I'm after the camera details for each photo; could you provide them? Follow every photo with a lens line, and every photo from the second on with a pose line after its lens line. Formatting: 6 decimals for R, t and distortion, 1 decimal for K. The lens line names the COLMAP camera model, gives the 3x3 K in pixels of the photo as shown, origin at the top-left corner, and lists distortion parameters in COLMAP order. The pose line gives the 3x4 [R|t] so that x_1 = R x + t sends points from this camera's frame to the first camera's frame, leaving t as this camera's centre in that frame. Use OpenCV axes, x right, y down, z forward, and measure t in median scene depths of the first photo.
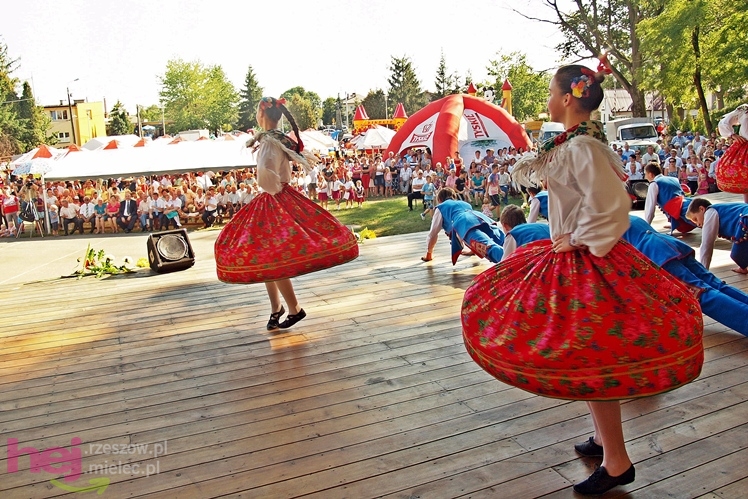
lens RADIAL K [[654.6, 0, 355.6], [0, 654.6, 235.0], [0, 0, 1]] dist [-0.136046, 0.097644]
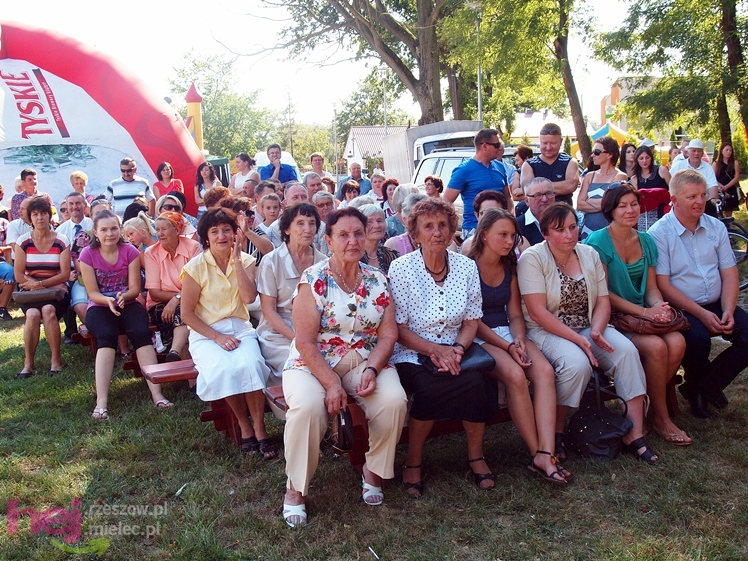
lens RADIAL K [[993.0, 0, 374.0], [0, 993.0, 280.5], [0, 0, 1]] dist [-0.014589, -0.046162]
pose [[0.926230, -0.027231, 0.375974, 0.153222], [0.053064, 0.996875, -0.058523, -0.041654], [-0.373206, 0.074157, 0.924780, 0.476812]]
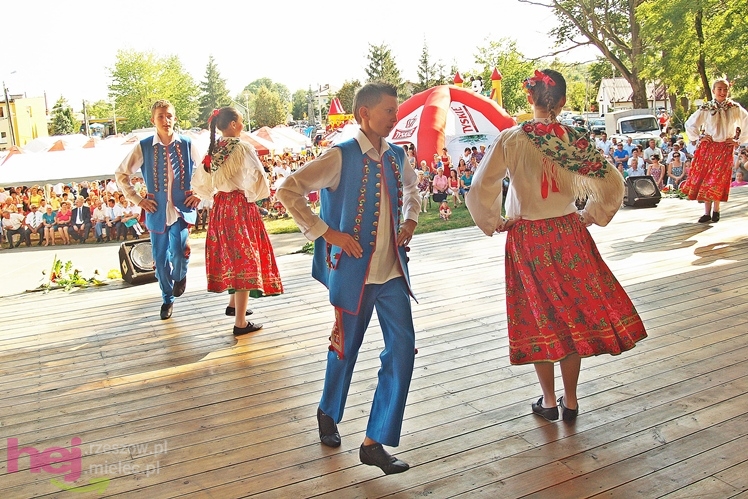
lens RADIAL K [[726.5, 0, 374.0], [0, 726.5, 249.5], [0, 0, 1]] dist [-0.137881, 0.110568]
pose [[0.998142, -0.019386, 0.057769, -0.003281], [0.018780, 0.999763, 0.011005, 0.000688], [-0.057969, -0.009899, 0.998269, -0.008105]]
